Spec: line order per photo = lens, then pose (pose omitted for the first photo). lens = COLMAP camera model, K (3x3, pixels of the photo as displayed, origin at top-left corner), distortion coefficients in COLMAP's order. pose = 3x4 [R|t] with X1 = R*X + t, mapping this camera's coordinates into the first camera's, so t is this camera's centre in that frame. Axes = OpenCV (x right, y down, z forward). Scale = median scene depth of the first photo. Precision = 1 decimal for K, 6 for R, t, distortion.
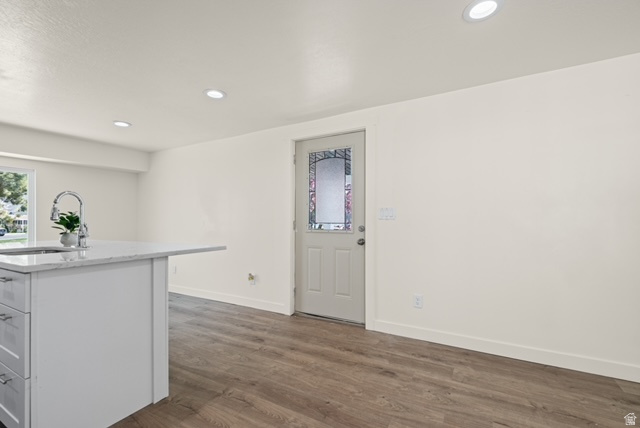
lens RADIAL K [[293.3, 0, 322.0], [0, 293.3, 214.8], [0, 0, 1]] dist [0.001376, -0.000709]
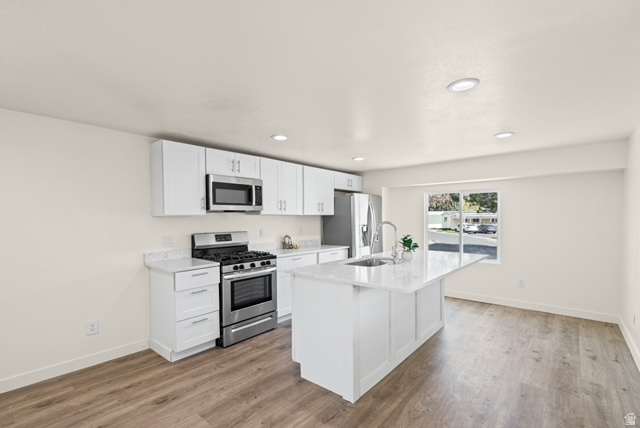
lens RADIAL K [[293.3, 0, 315.6], [0, 293.3, 226.9], [0, 0, 1]] dist [0.001376, -0.000709]
pose [[-0.190610, 0.038547, -0.980909, 0.450625], [0.021817, 0.999148, 0.035024, -0.090573], [0.981423, -0.014725, -0.191289, 0.795527]]
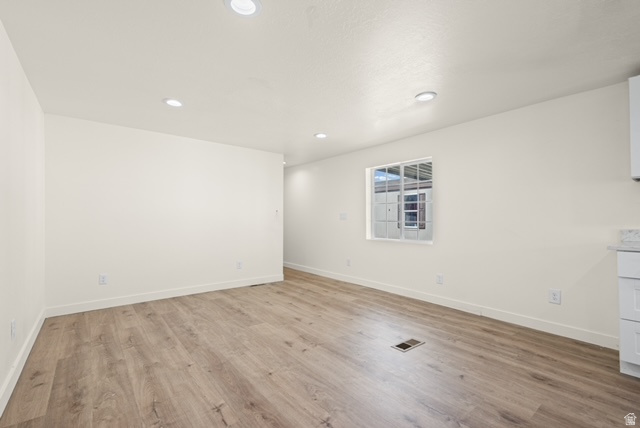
lens RADIAL K [[293.3, 0, 318.9], [0, 293.3, 214.1], [0, 0, 1]] dist [0.001376, -0.000709]
pose [[-0.926700, 0.012140, 0.375606, -0.042162], [-0.000282, 0.999455, -0.032998, 0.029146], [-0.375802, -0.030685, -0.926192, 1.139510]]
